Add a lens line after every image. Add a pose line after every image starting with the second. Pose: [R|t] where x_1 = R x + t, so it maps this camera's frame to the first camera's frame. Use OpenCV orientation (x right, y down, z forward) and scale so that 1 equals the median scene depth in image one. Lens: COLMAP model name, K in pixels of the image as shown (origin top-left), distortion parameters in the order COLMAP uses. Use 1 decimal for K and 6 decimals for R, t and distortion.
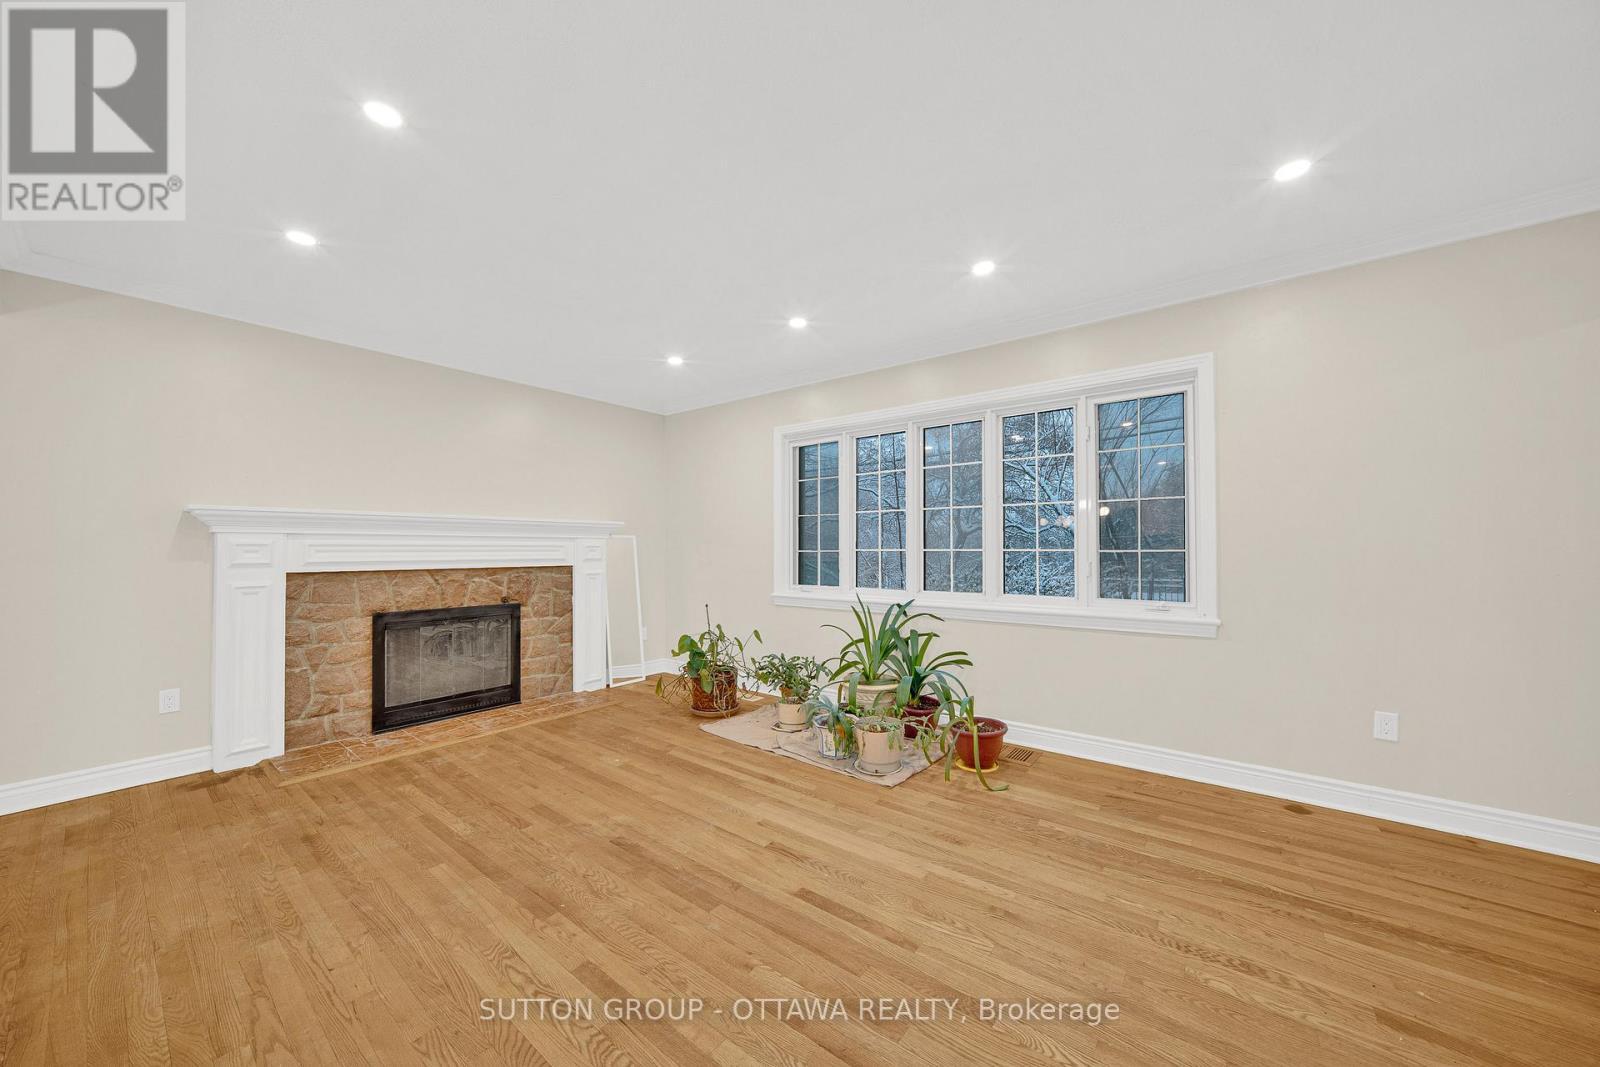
lens RADIAL K [[553.5, 0, 802.0], [0, 553.5, 538.3], [0, 0, 1]] dist [-0.027343, 0.006033]
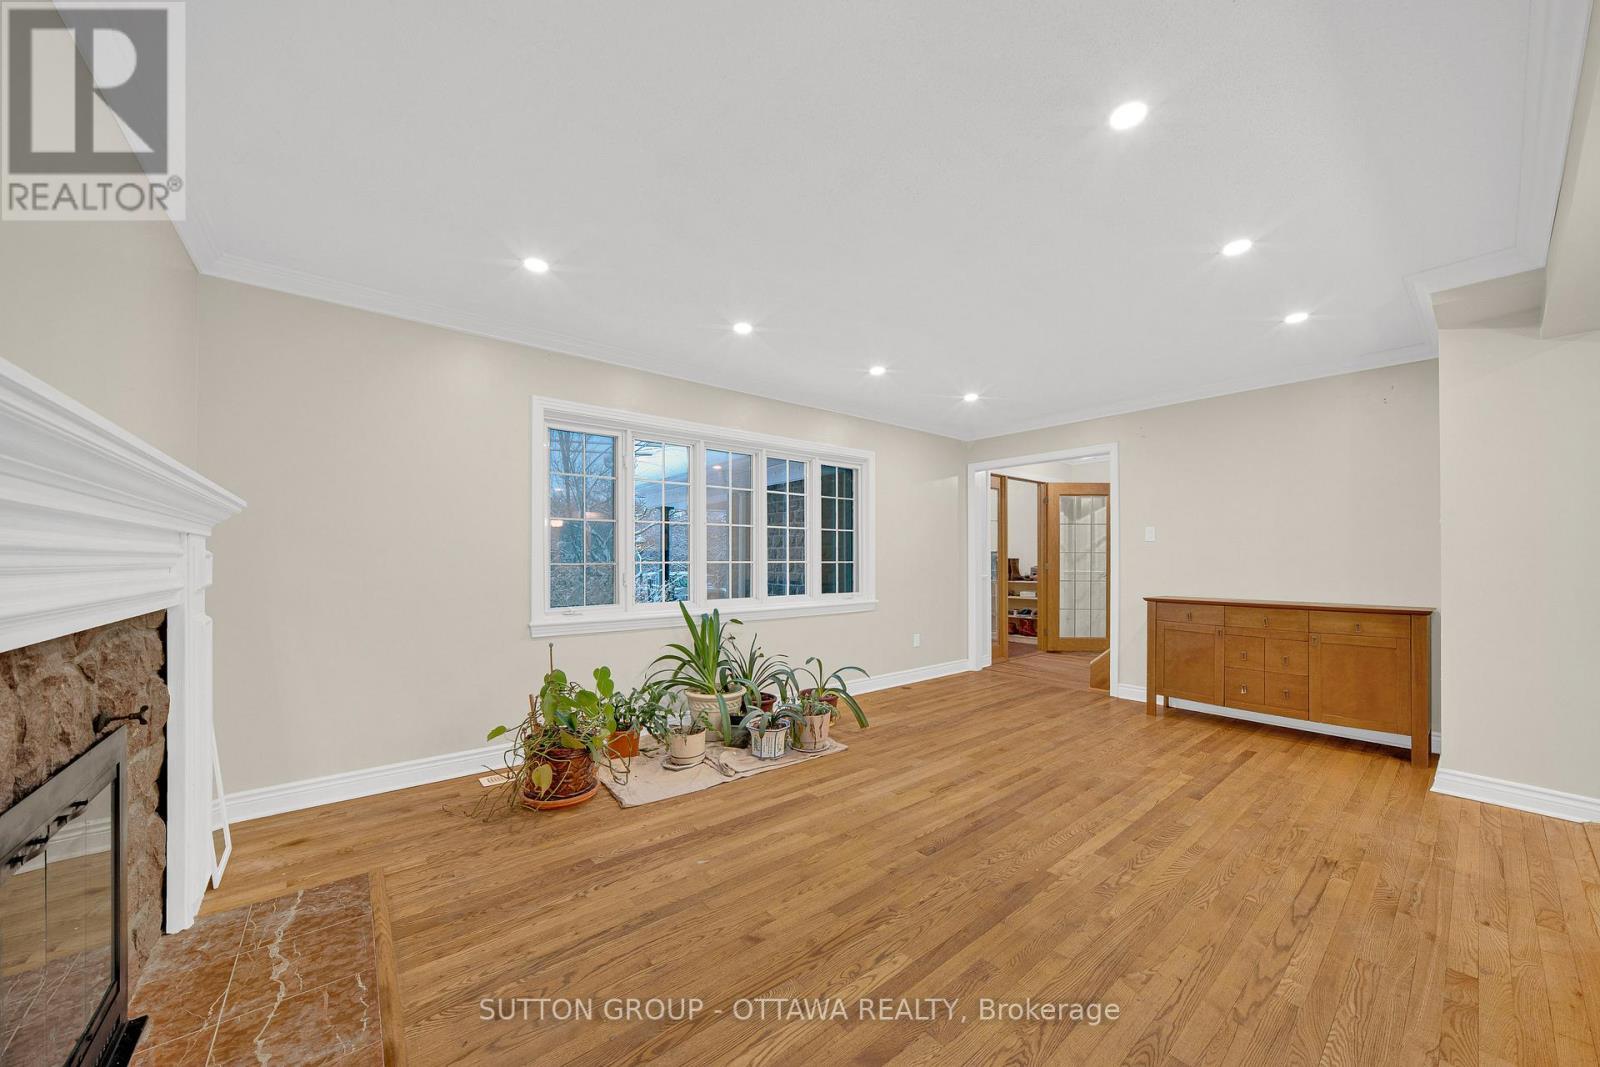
lens RADIAL K [[559.9, 0, 799.9], [0, 559.9, 559.4], [0, 0, 1]] dist [-0.017062, 0.000171]
pose [[0.243865, 0.002217, 0.969807, -0.995177], [-0.015754, 0.999874, 0.001675, 0.012842], [-0.969681, -0.015687, 0.243869, 0.706559]]
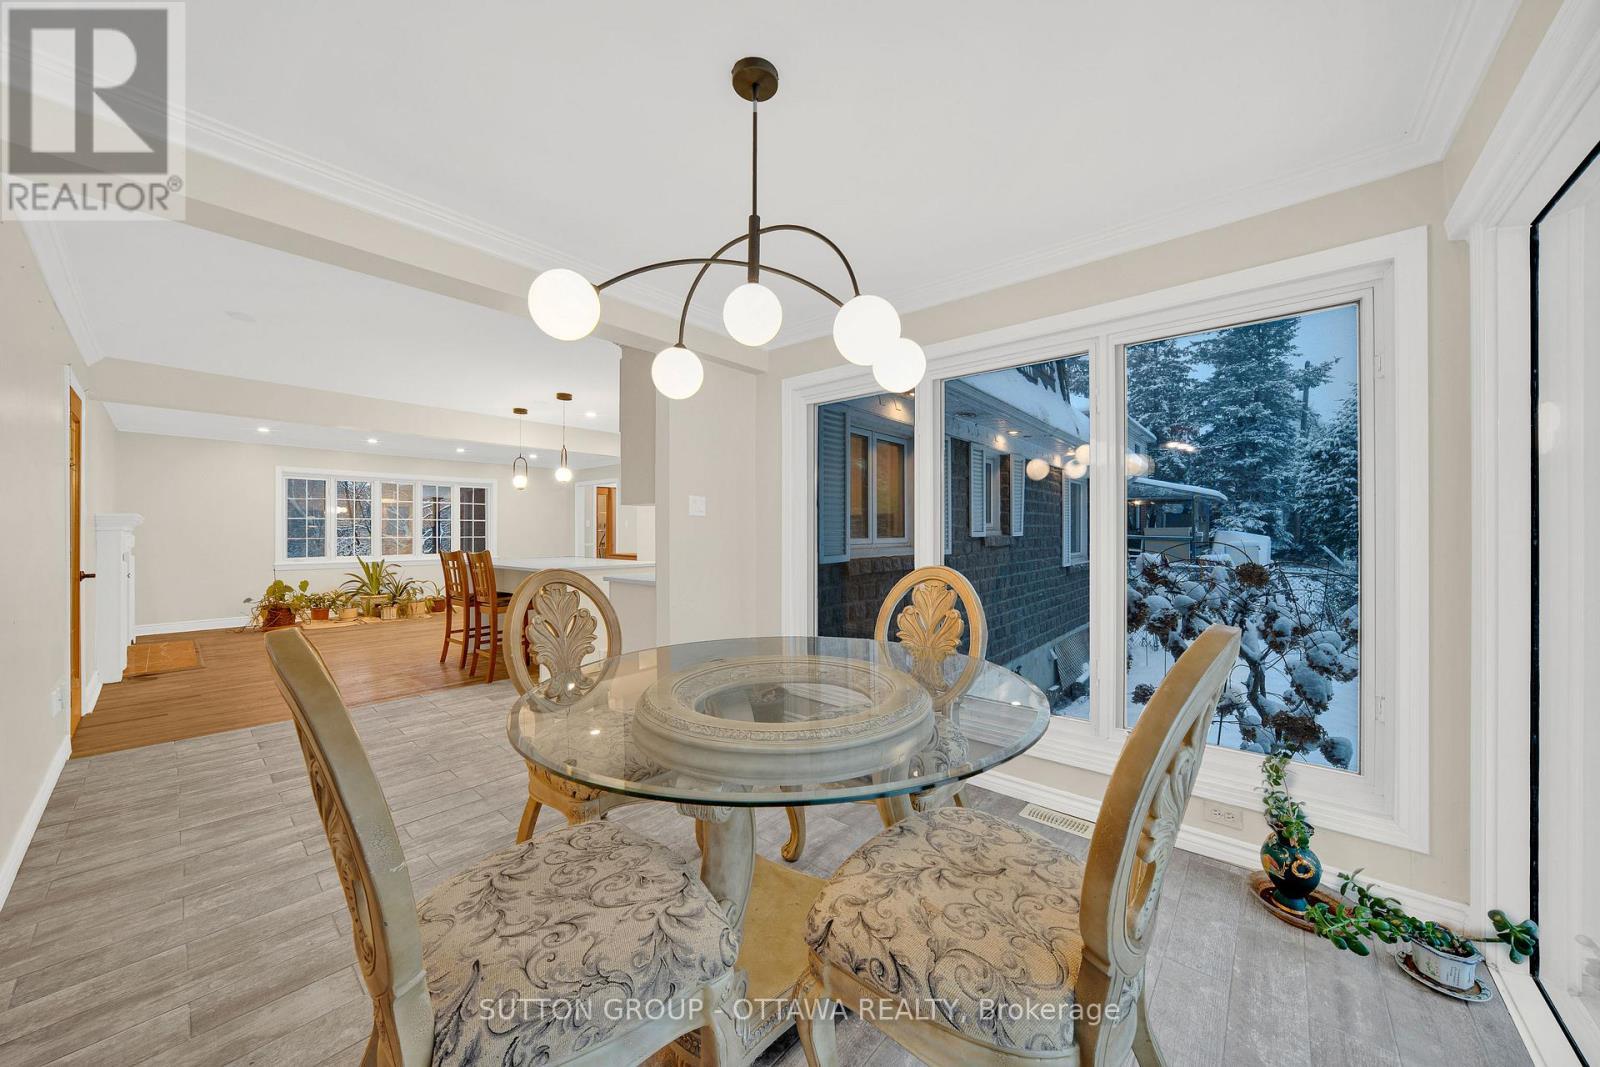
lens RADIAL K [[555.5, 0, 807.5], [0, 555.5, 532.6], [0, 0, 1]] dist [-0.030441, 0.006003]
pose [[0.063455, 0.001824, 0.997983, -2.368335], [-0.017217, 0.999852, -0.000733, -0.033800], [-0.997836, -0.017135, 0.063477, -1.084837]]
